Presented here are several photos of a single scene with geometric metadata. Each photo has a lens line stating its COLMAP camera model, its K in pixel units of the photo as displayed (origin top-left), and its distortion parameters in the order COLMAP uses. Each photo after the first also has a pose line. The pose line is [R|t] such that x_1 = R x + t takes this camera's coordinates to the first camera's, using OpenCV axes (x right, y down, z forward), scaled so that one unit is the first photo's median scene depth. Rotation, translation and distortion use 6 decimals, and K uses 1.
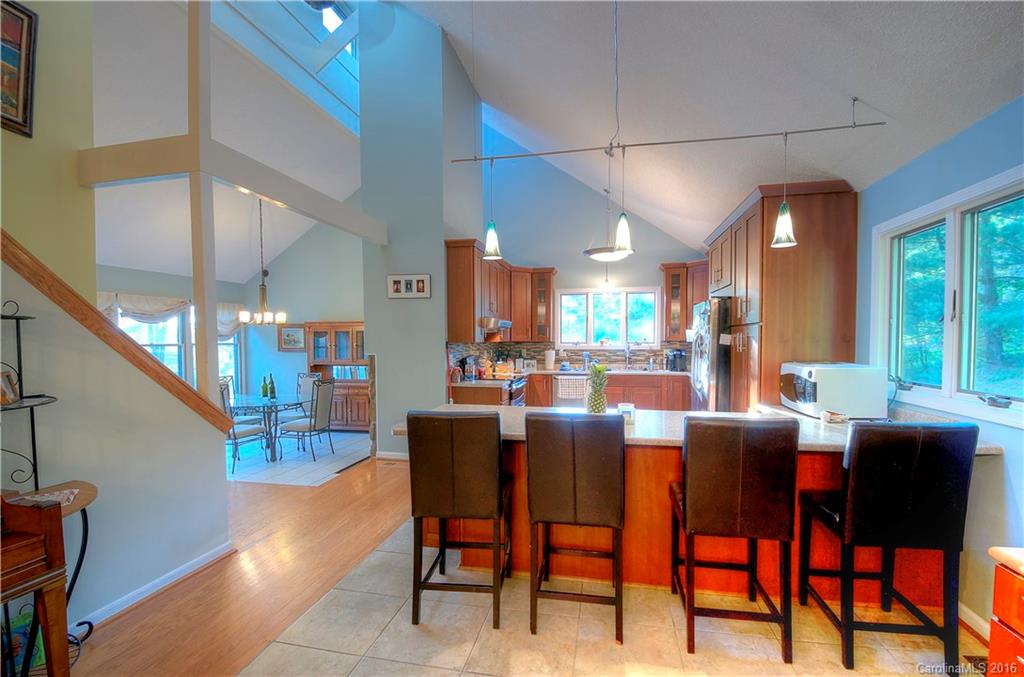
lens RADIAL K [[448.1, 0, 518.7], [0, 448.1, 350.8], [0, 0, 1]] dist [0.018165, -0.024204]
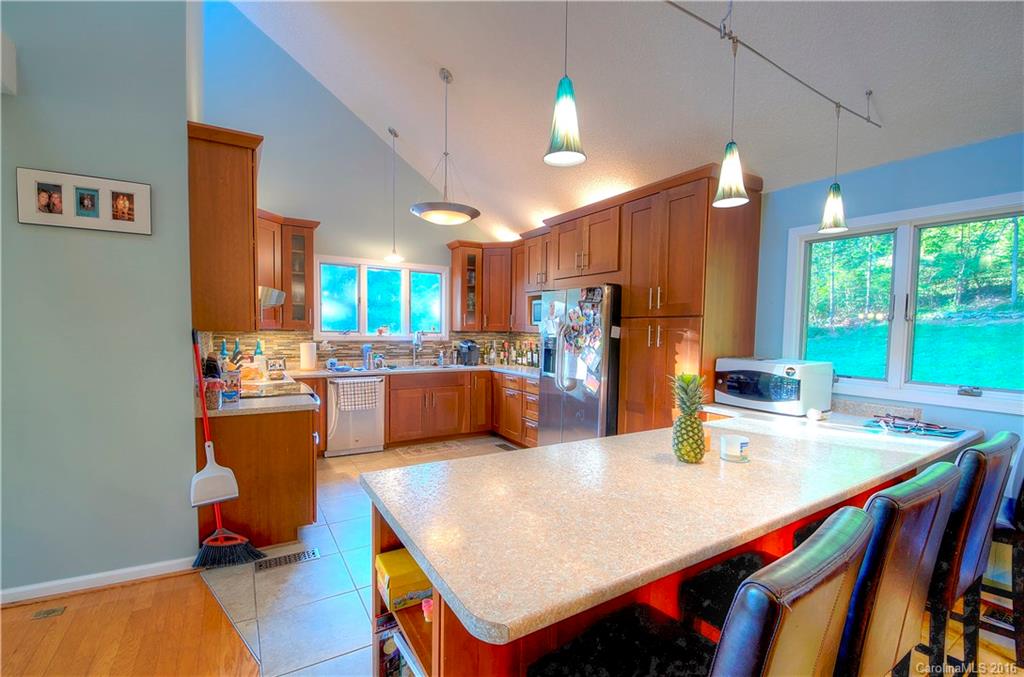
lens RADIAL K [[448.1, 0, 518.7], [0, 448.1, 350.8], [0, 0, 1]] dist [0.018165, -0.024204]
pose [[0.728981, -0.018698, 0.684279, -0.176906], [-0.000220, 0.999620, 0.027549, -0.007498], [-0.684534, -0.020233, 0.728700, 0.288787]]
